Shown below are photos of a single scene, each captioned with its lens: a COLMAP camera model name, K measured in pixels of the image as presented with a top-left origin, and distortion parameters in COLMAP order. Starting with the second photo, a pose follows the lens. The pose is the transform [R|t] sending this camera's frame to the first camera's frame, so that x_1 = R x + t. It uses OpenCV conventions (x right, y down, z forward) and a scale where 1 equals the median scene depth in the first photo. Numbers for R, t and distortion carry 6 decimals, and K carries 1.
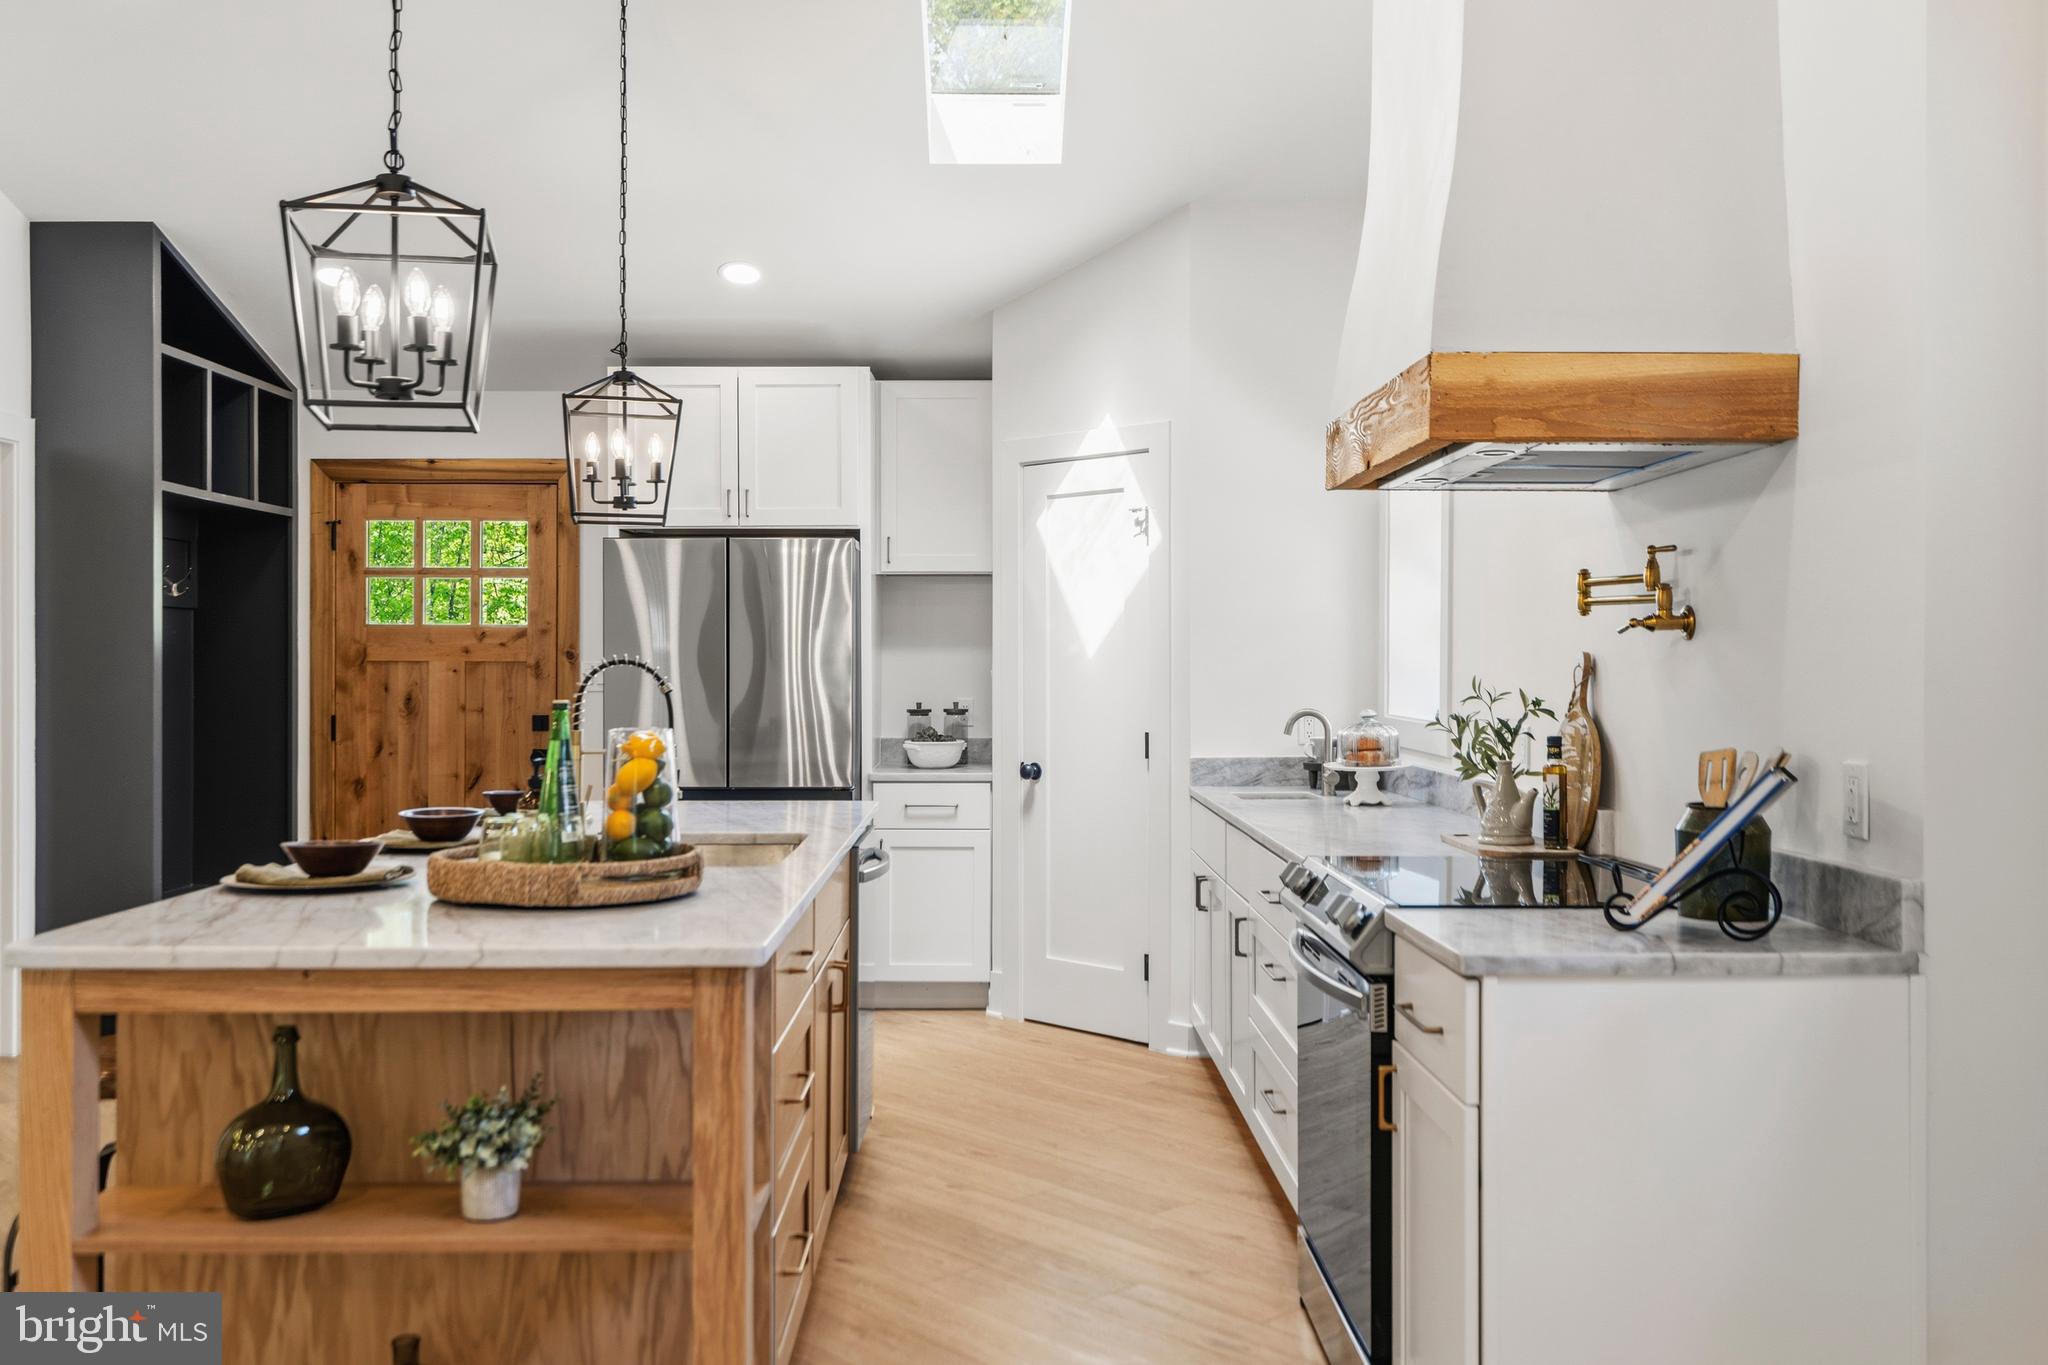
lens RADIAL K [[1742.7, 0, 1011.8], [0, 1742.7, 664.1], [0, 0, 1]] dist [0.007190, 0.001333]
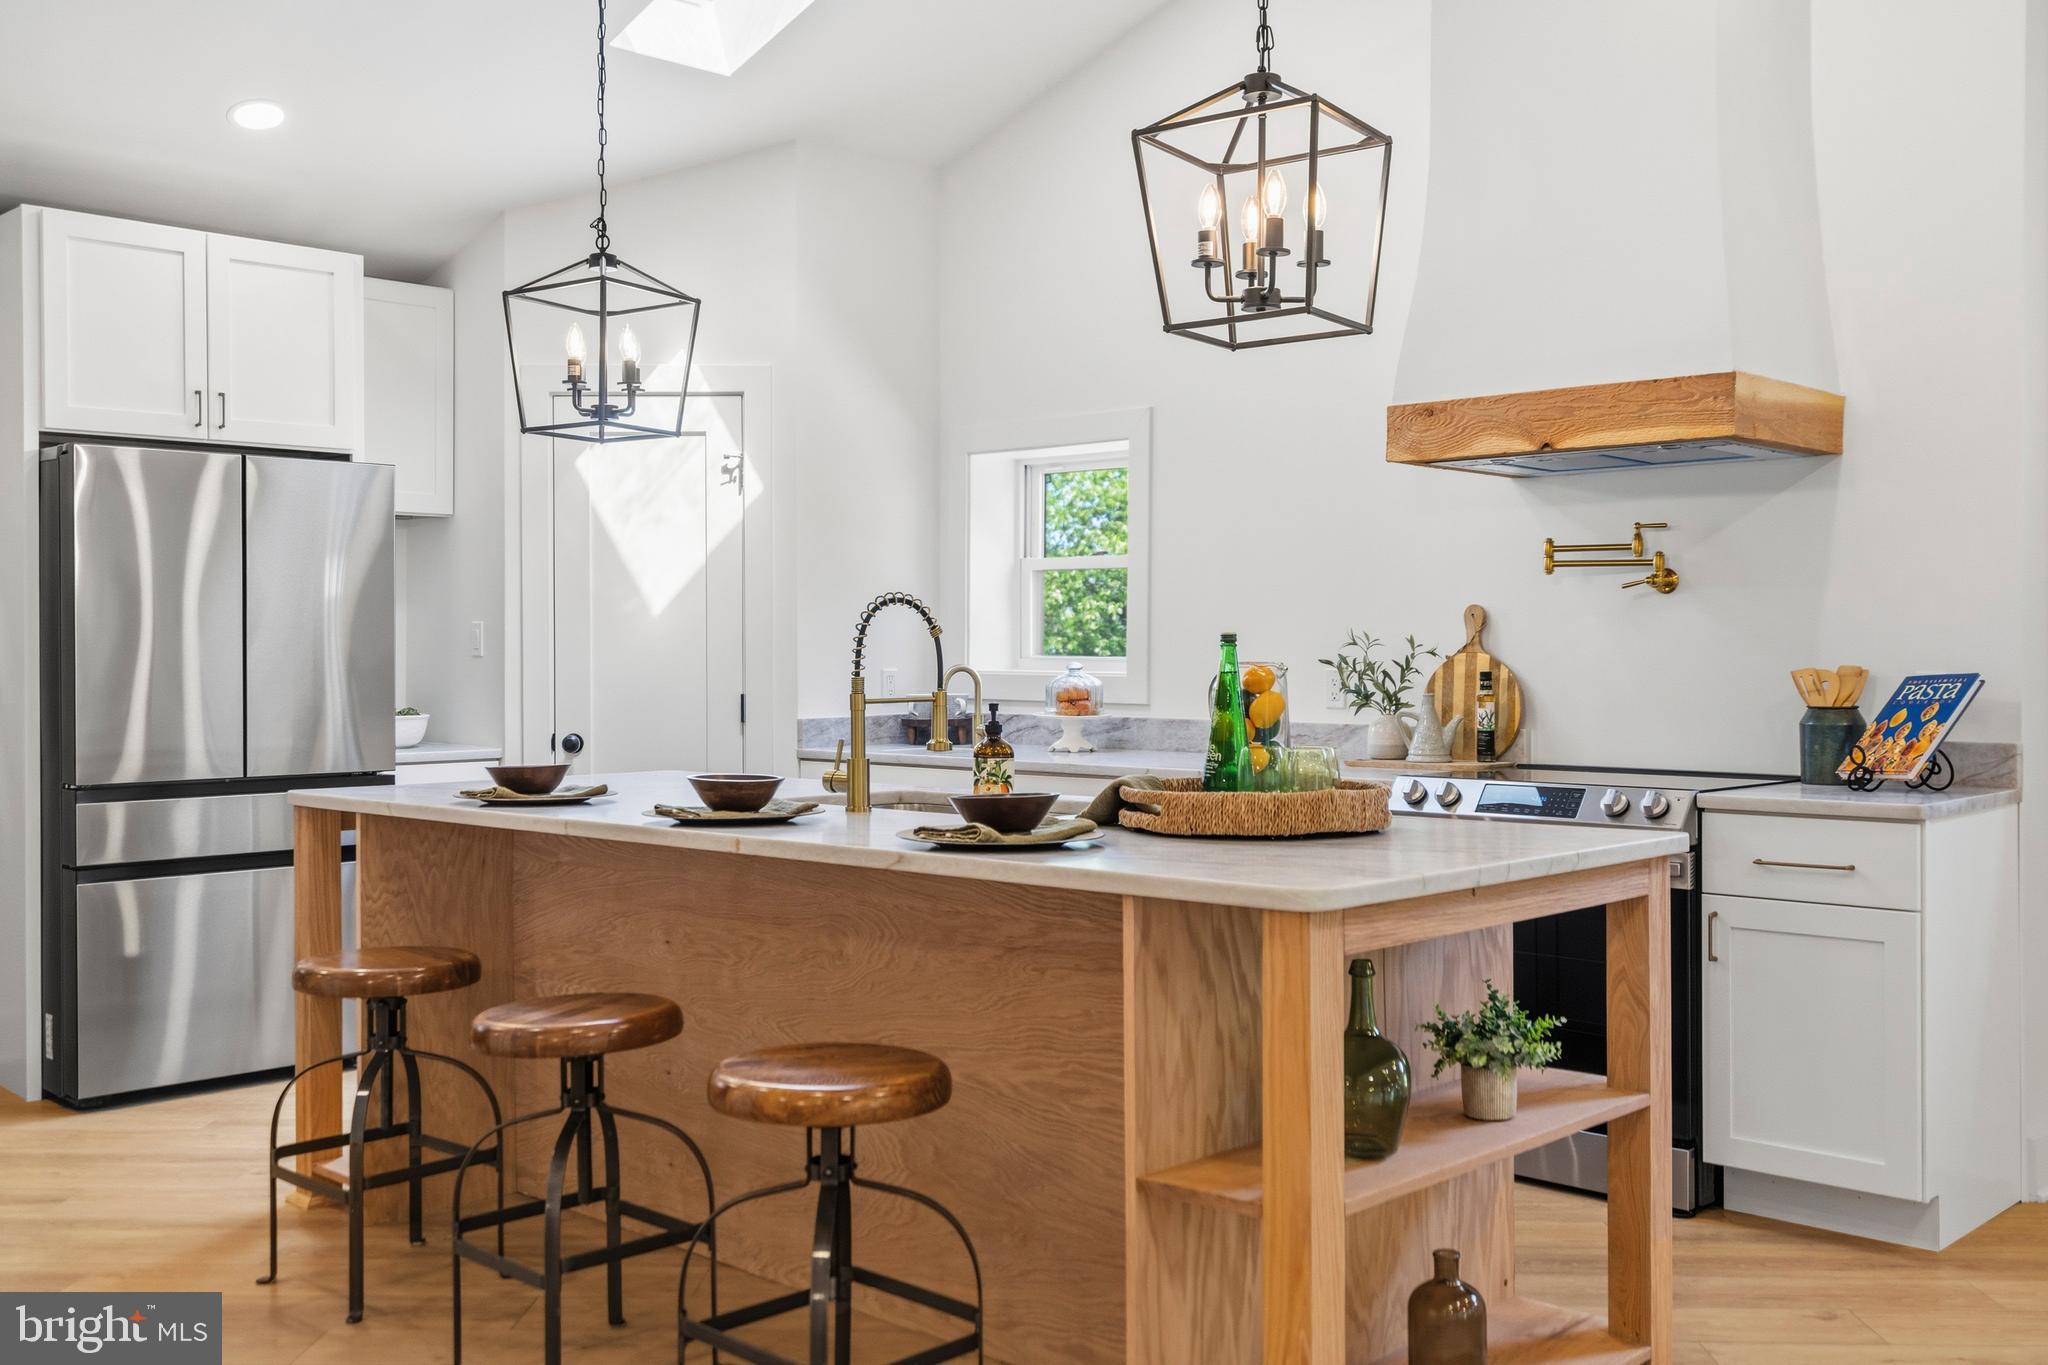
lens RADIAL K [[1938.2, 0, 996.6], [0, 1938.2, 660.4], [0, 0, 1]] dist [0.002937, -0.005938]
pose [[0.711836, -0.005405, 0.702325, -0.900687], [0.002129, 0.999982, 0.005538, 0.024707], [-0.702342, -0.002446, 0.711835, 0.260716]]
